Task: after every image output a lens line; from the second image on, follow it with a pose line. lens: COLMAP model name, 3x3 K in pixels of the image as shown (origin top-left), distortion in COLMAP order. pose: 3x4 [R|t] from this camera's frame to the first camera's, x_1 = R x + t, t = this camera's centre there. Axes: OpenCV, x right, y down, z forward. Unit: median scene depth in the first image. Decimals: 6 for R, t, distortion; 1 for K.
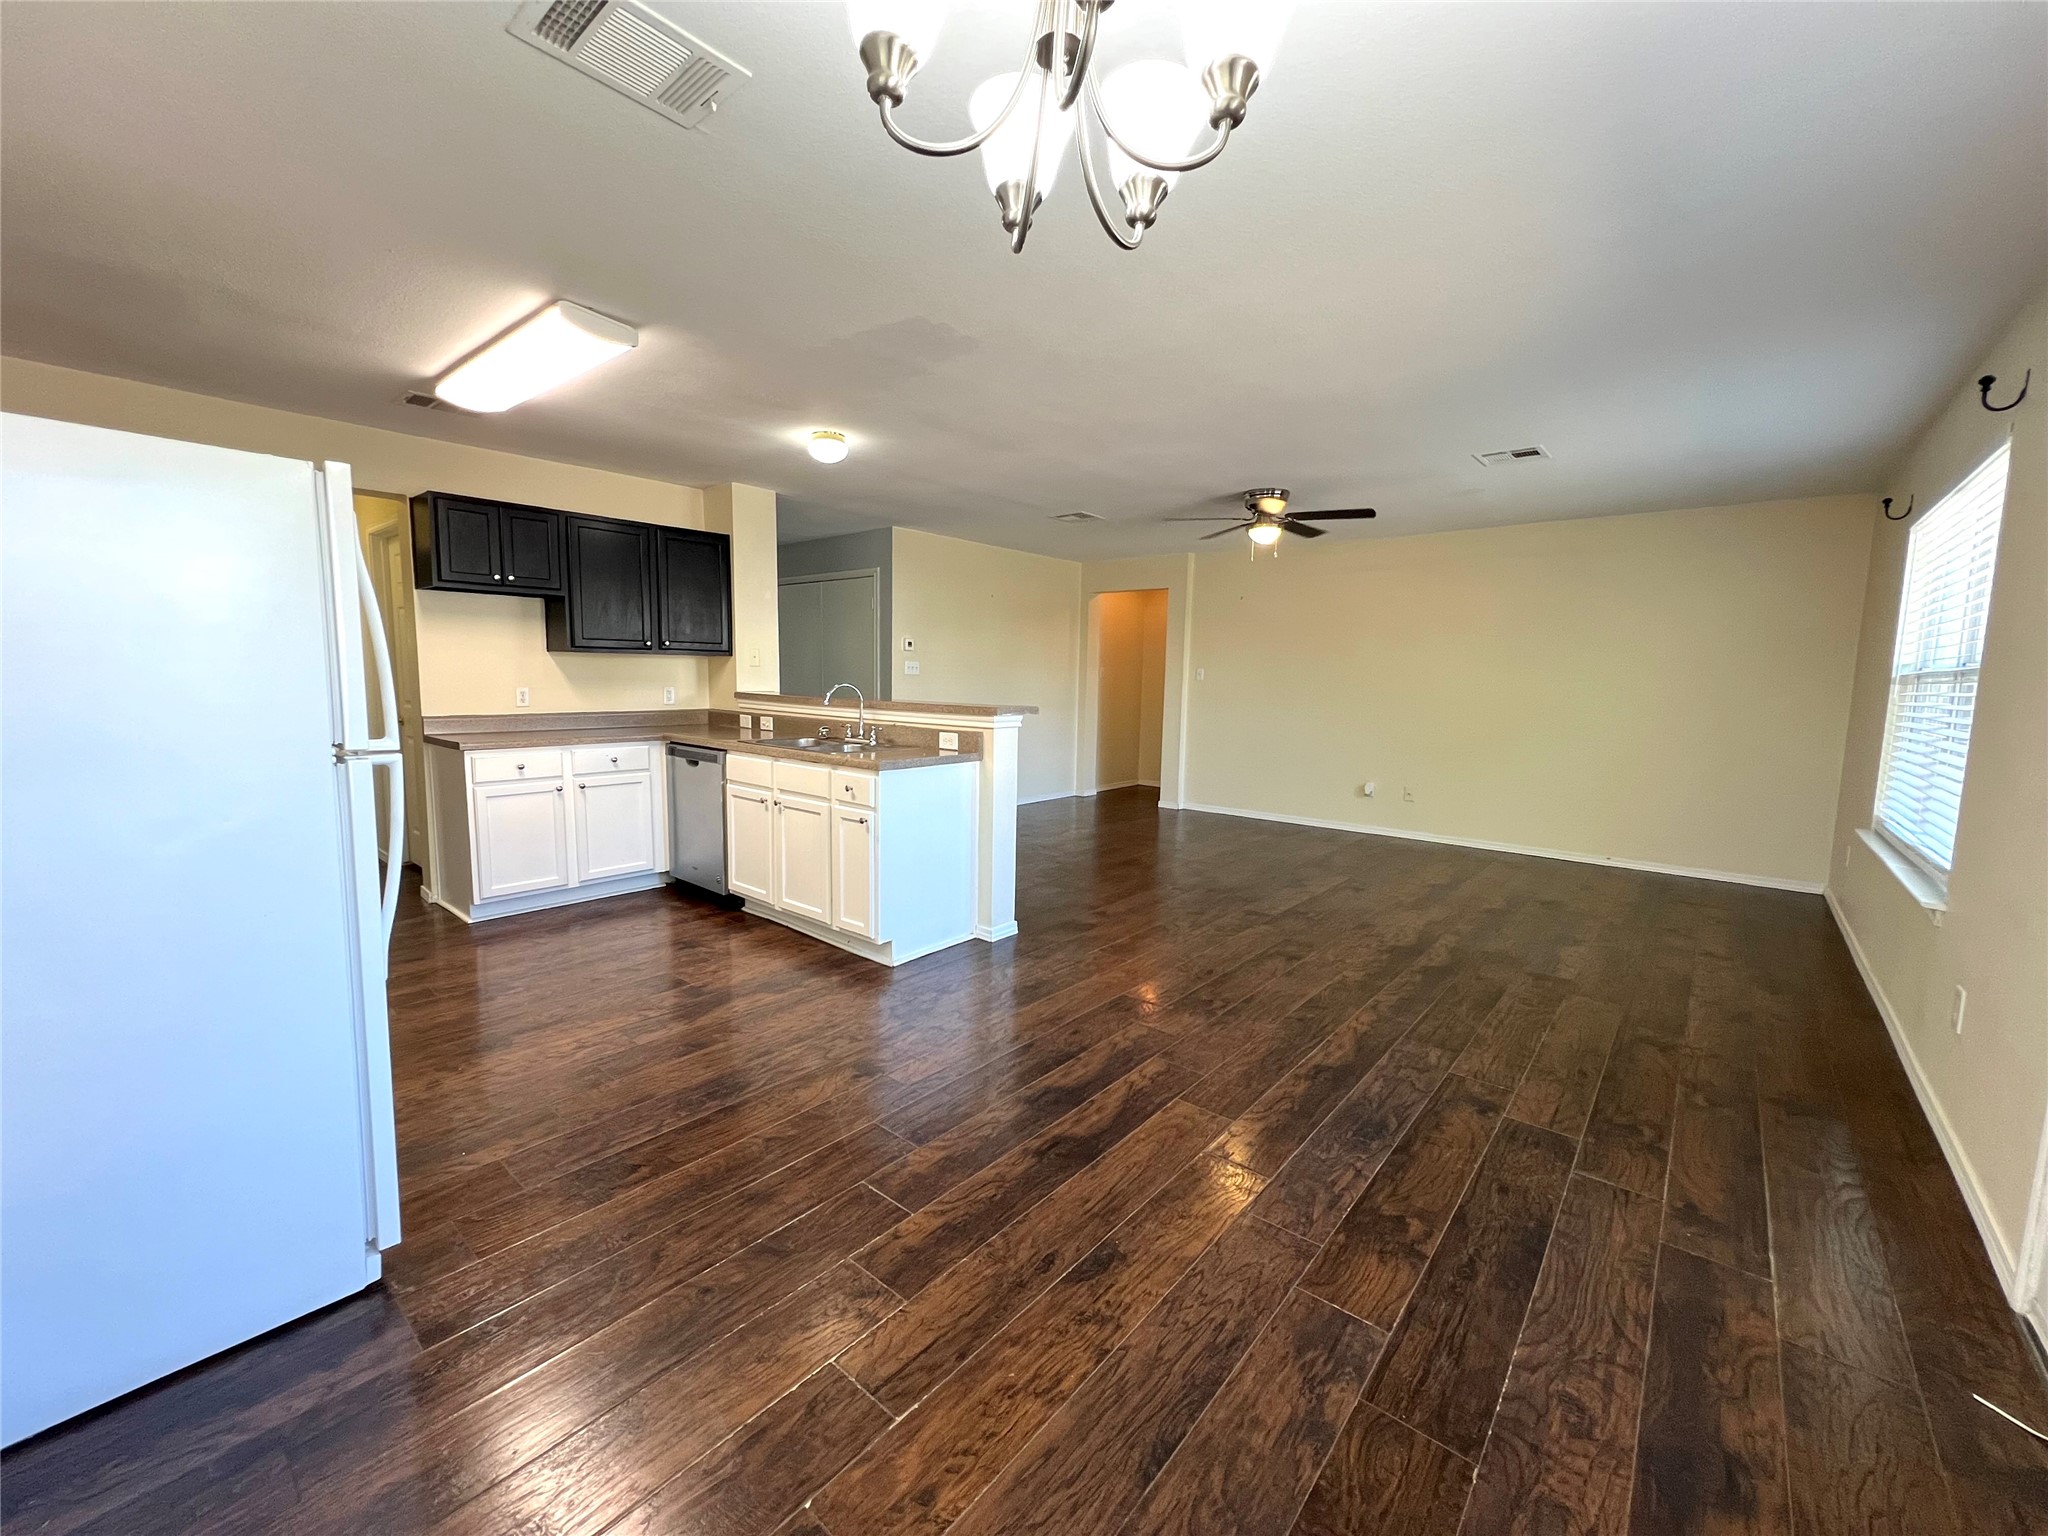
lens RADIAL K [[825.7, 0, 1027.6], [0, 825.7, 765.6], [0, 0, 1]] dist [-0.001670, 0.000610]
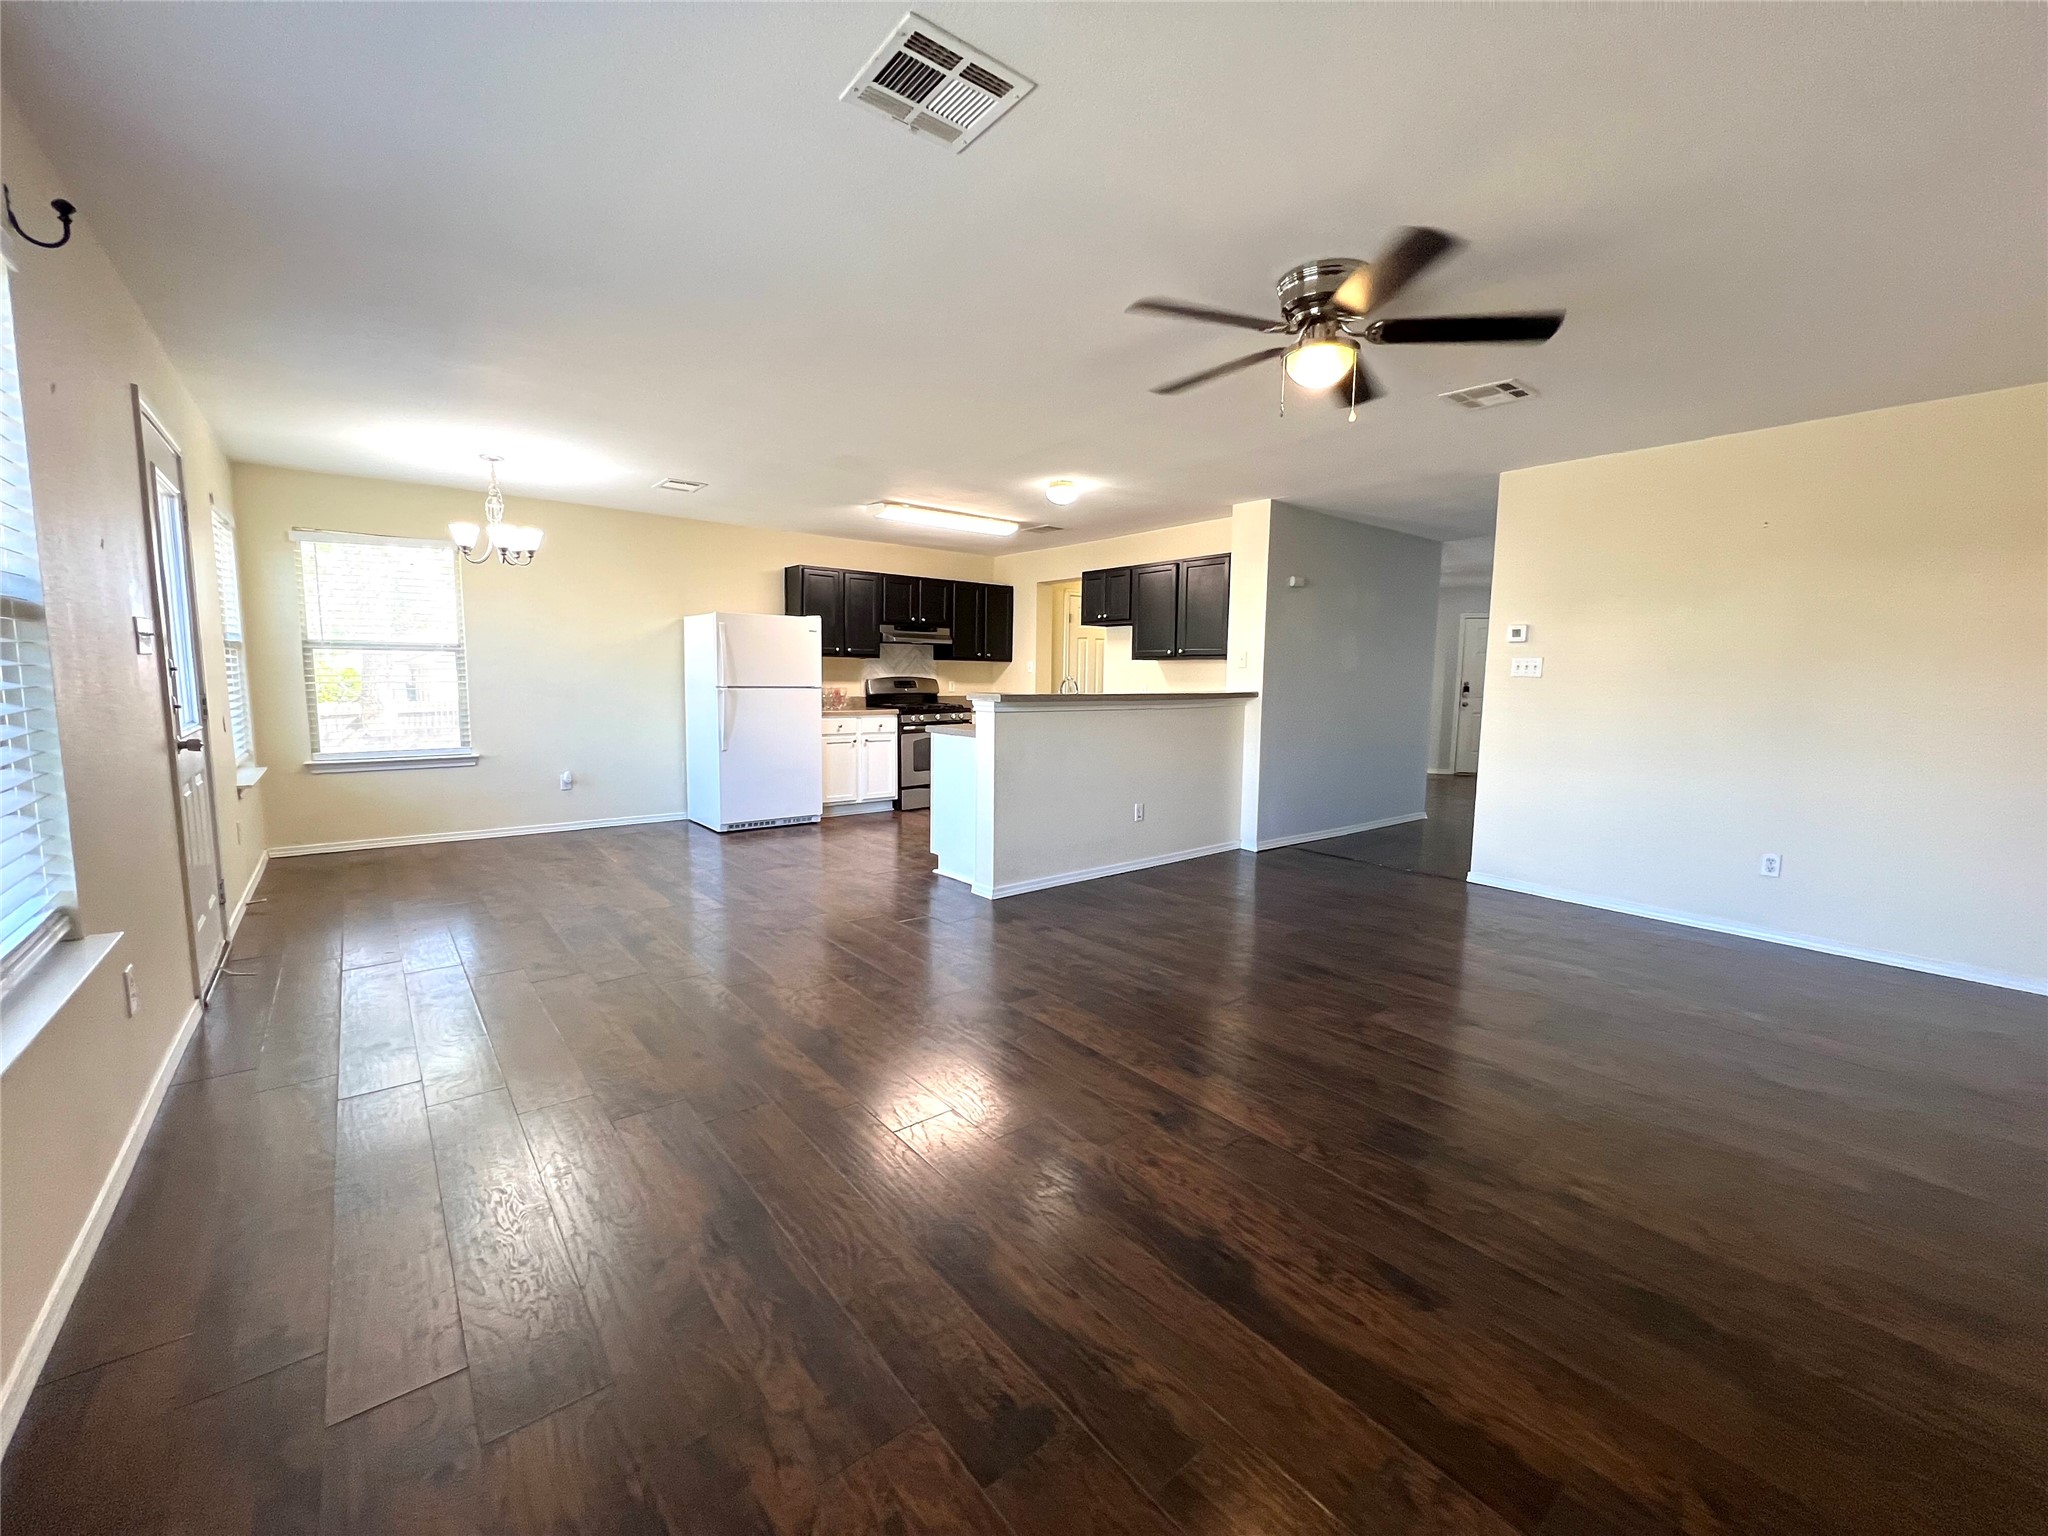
lens RADIAL K [[825.7, 0, 1017.4], [0, 825.7, 773.1], [0, 0, 1]] dist [-0.001670, 0.000610]
pose [[-0.195006, 0.096235, -0.976069, 0.958282], [-0.126223, 0.984437, 0.122278, -0.094648], [0.972646, 0.147048, -0.179824, 1.108566]]
